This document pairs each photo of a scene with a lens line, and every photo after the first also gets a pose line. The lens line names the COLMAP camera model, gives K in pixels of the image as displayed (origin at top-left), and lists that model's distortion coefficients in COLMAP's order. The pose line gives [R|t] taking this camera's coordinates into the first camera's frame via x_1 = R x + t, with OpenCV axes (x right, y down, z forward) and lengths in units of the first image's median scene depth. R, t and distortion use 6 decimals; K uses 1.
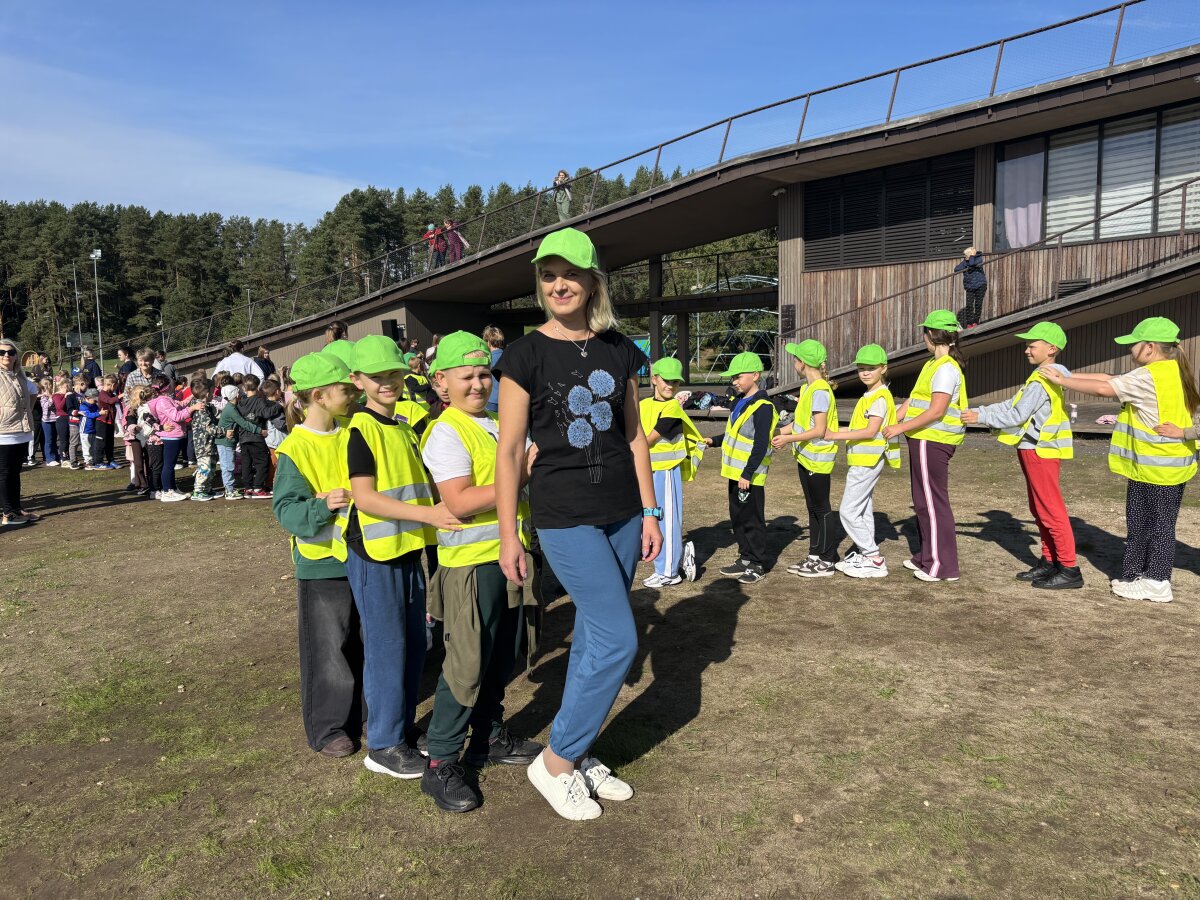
lens RADIAL K [[915.9, 0, 603.1], [0, 915.9, 452.0], [0, 0, 1]] dist [0.043940, -0.036863]
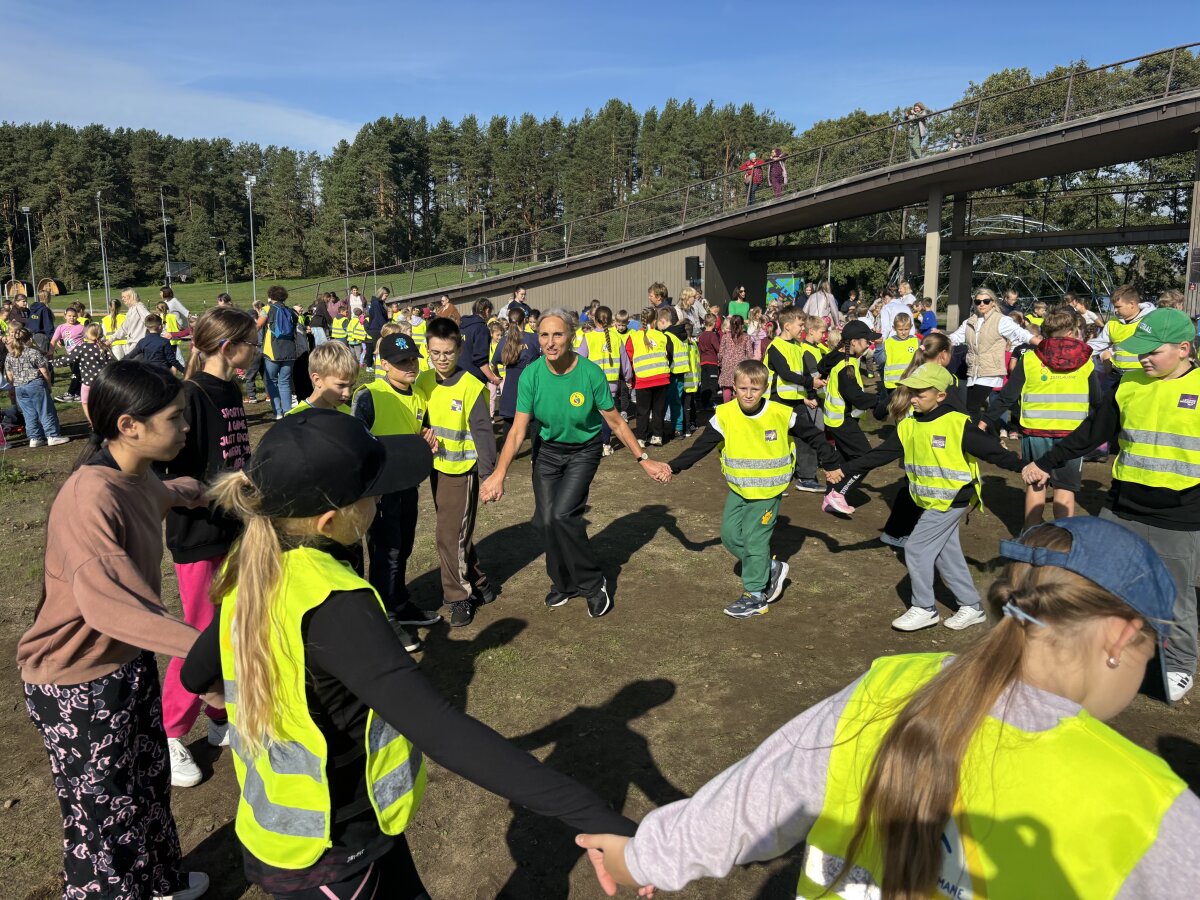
lens RADIAL K [[918.1, 0, 598.0], [0, 918.1, 431.0], [0, 0, 1]] dist [0.050675, -0.061301]
pose [[0.999505, 0.013192, 0.028571, -0.064228], [-0.014431, 0.998944, 0.043613, -0.000512], [-0.027966, -0.044003, 0.998640, 0.006917]]
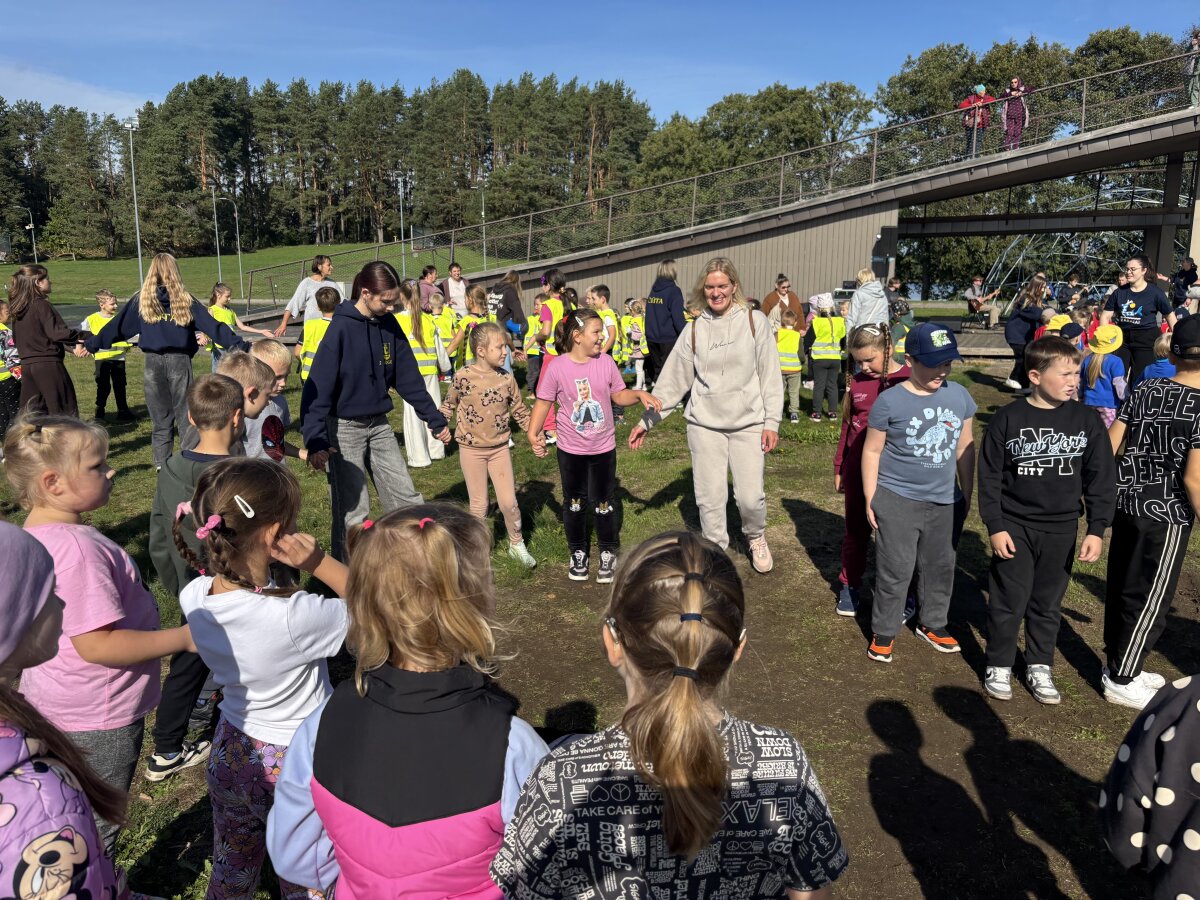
lens RADIAL K [[912.7, 0, 591.7], [0, 912.7, 448.7], [0, 0, 1]] dist [0.051727, -0.059225]
pose [[0.974468, -0.019078, 0.223714, -0.111290], [0.002050, 0.997098, 0.076102, -0.004809], [-0.224516, -0.073700, 0.971679, 0.062901]]
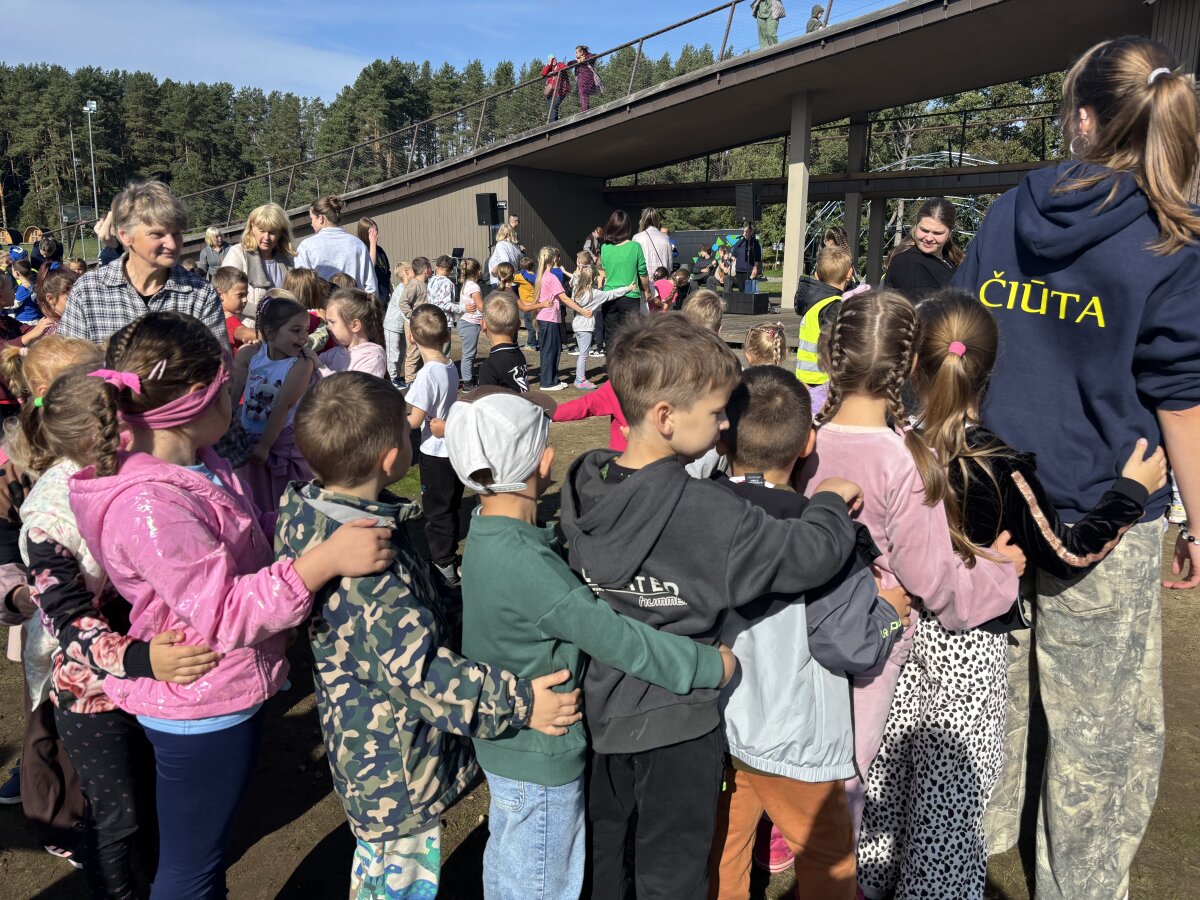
lens RADIAL K [[908.5, 0, 609.9], [0, 908.5, 439.5], [0, 0, 1]] dist [0.058394, -0.076560]
pose [[0.999361, 0.035734, 0.000255, -0.023600], [-0.035590, 0.994653, 0.096942, -0.004707], [0.003211, -0.096889, 0.995290, 0.050122]]
